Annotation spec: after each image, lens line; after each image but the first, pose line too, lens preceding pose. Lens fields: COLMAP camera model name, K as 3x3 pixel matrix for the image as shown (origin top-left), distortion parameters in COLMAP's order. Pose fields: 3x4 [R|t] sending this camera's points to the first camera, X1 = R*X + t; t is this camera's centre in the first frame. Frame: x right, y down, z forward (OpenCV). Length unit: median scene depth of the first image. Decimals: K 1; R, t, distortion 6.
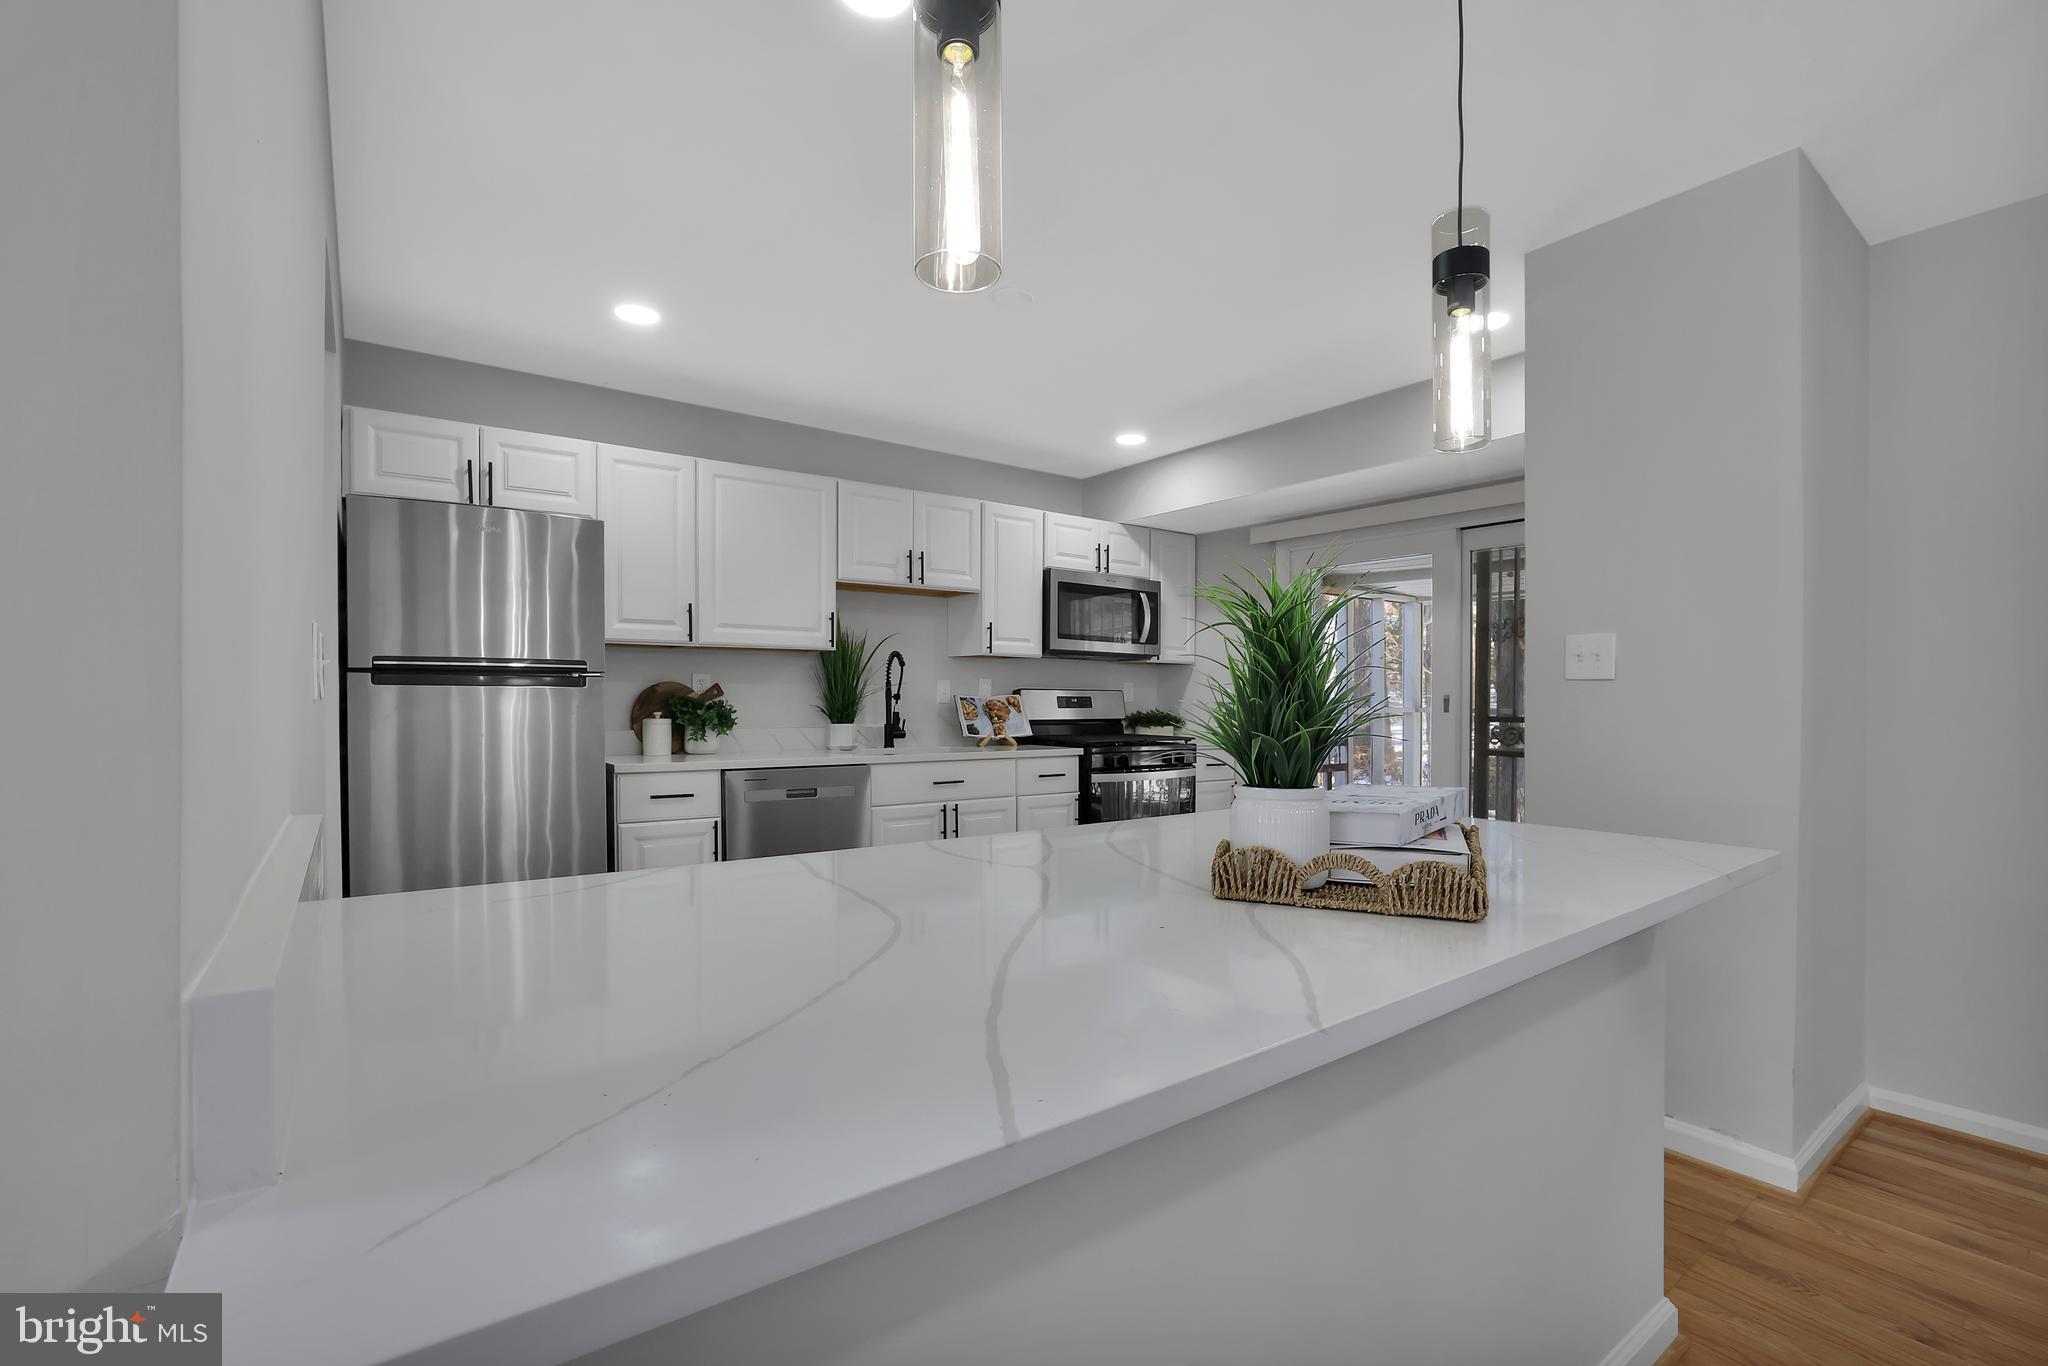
lens RADIAL K [[903.9, 0, 1023.2], [0, 903.9, 738.2], [0, 0, 1]] dist [-0.035179, -0.000026]
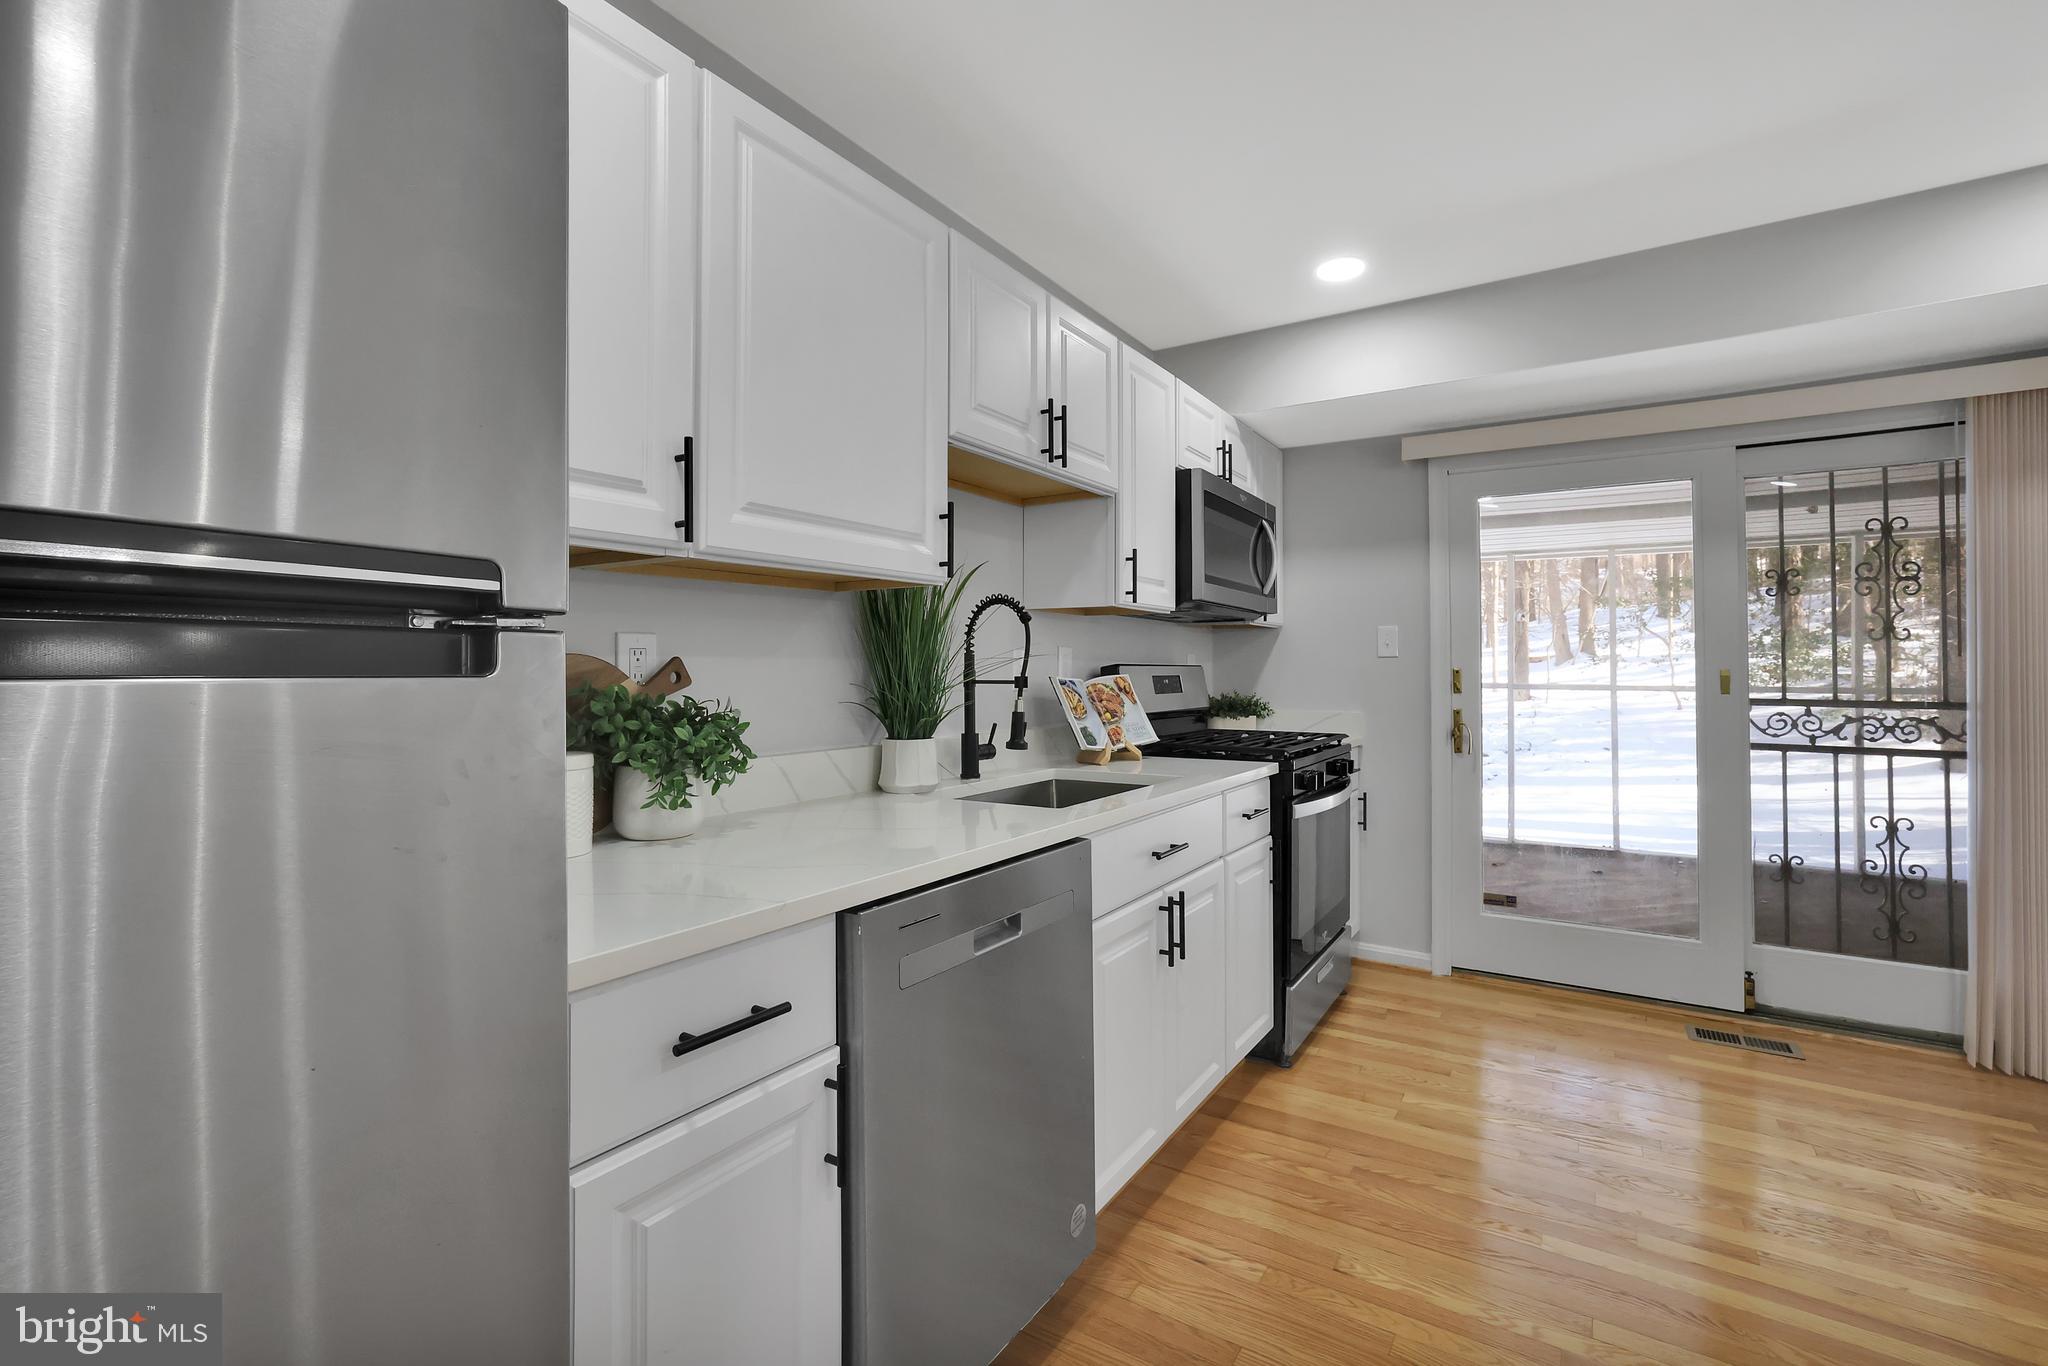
lens RADIAL K [[885.4, 0, 1031.8], [0, 885.4, 672.9], [0, 0, 1]] dist [-0.043645, 0.013254]
pose [[0.935346, -0.008523, 0.353631, -0.309113], [0.022420, 0.999128, -0.035218, -0.033302], [-0.353023, 0.040869, 0.934722, 0.526452]]
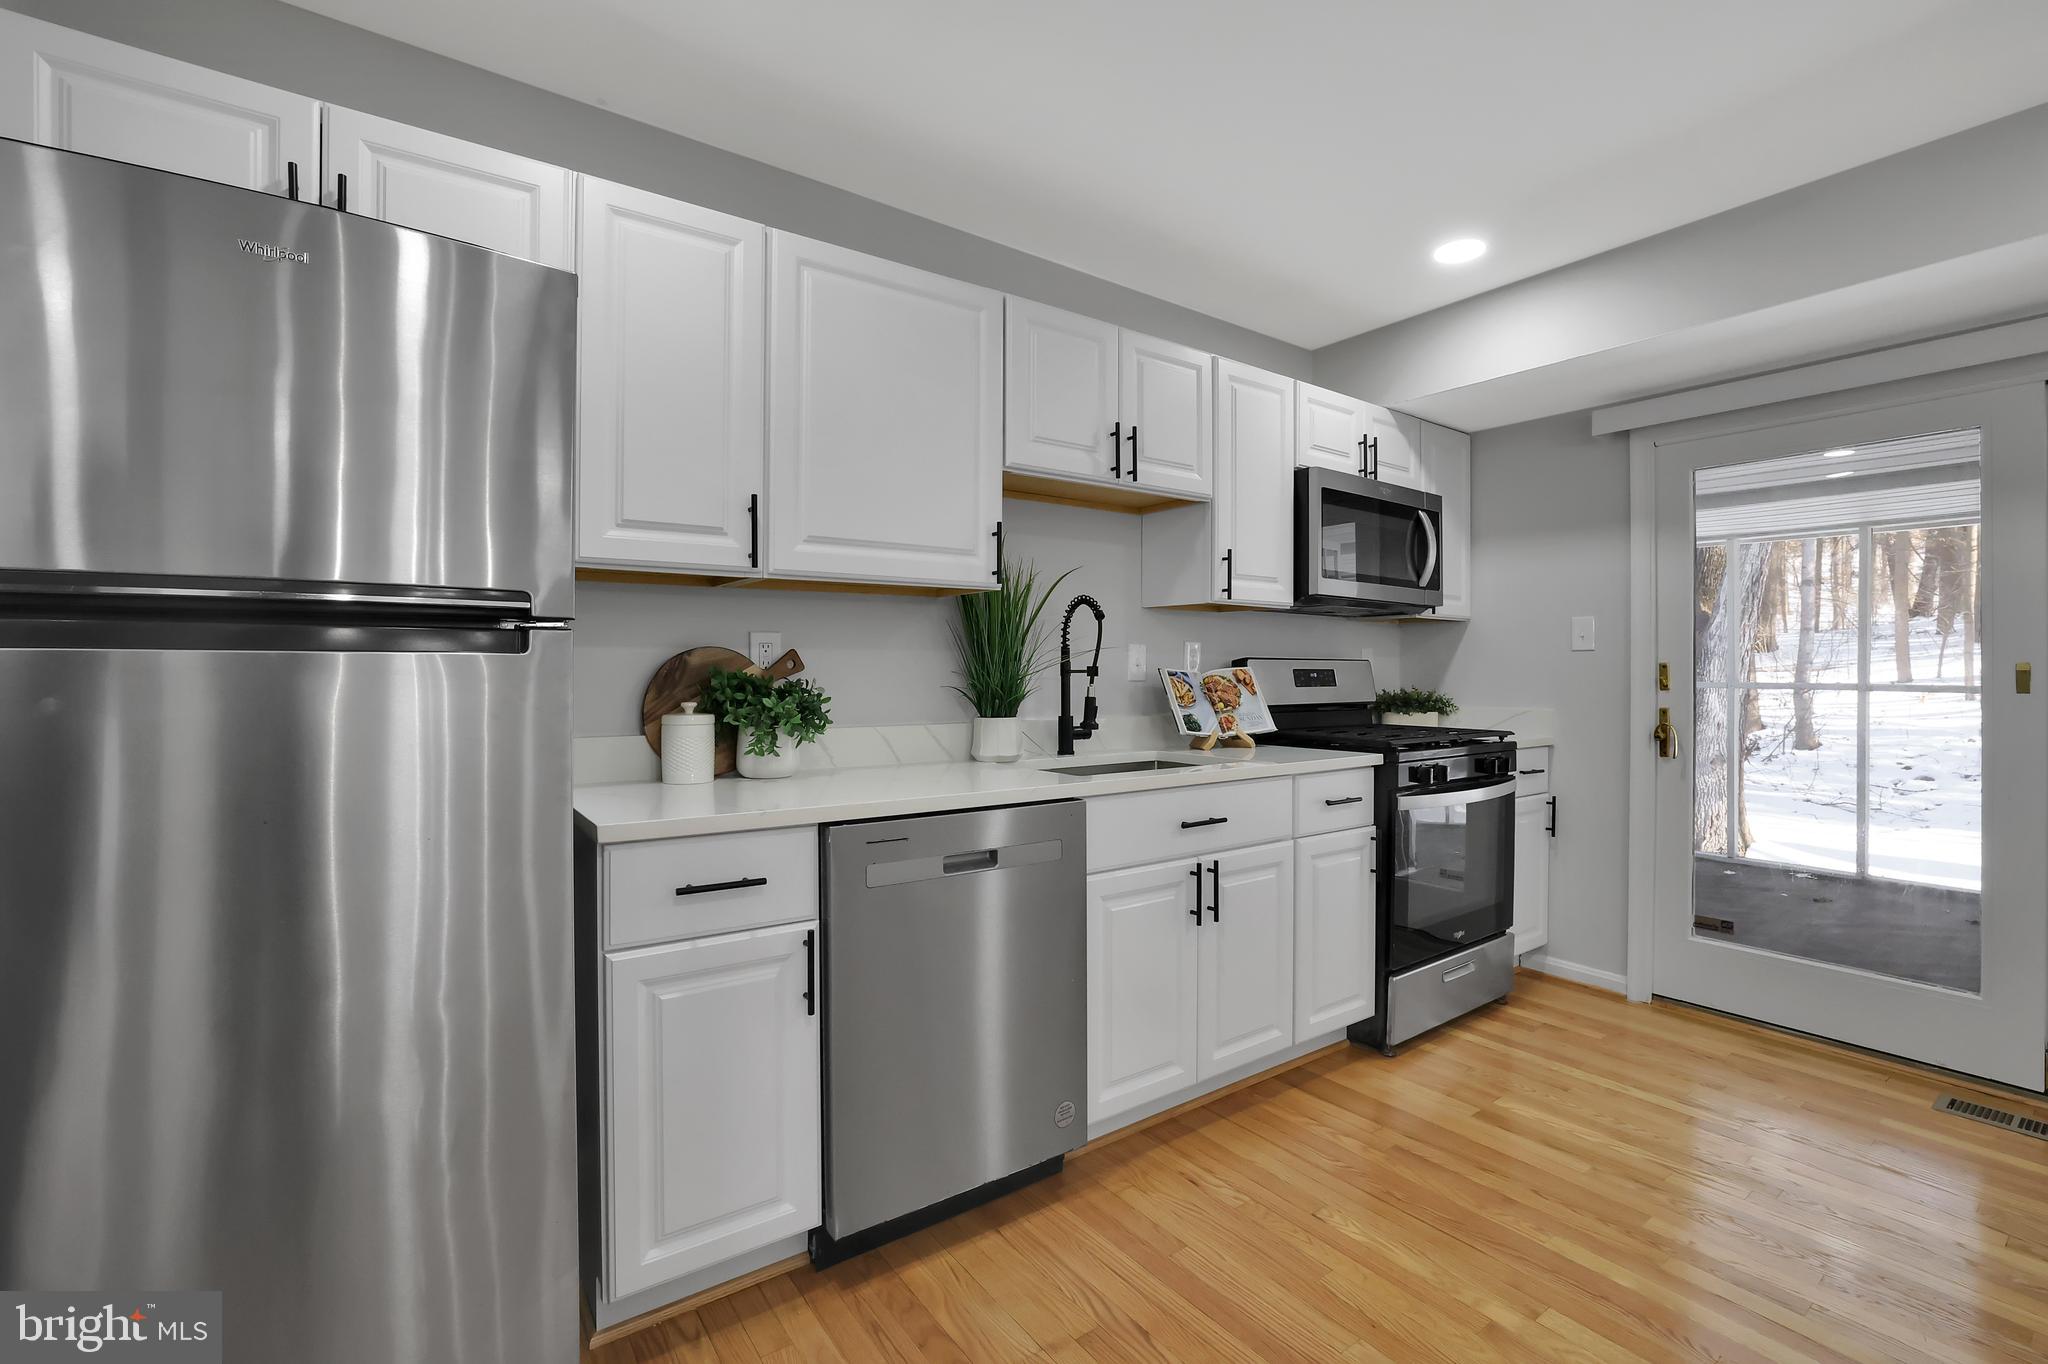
lens RADIAL K [[888.1, 0, 1024.0], [0, 888.1, 682.0], [0, 0, 1]] dist [-0.046803, 0.013590]
pose [[0.999865, -0.004080, -0.015888, -0.174177], [0.003602, 0.999542, -0.030039, -0.021640], [0.016003, 0.029978, 0.999422, 0.417612]]
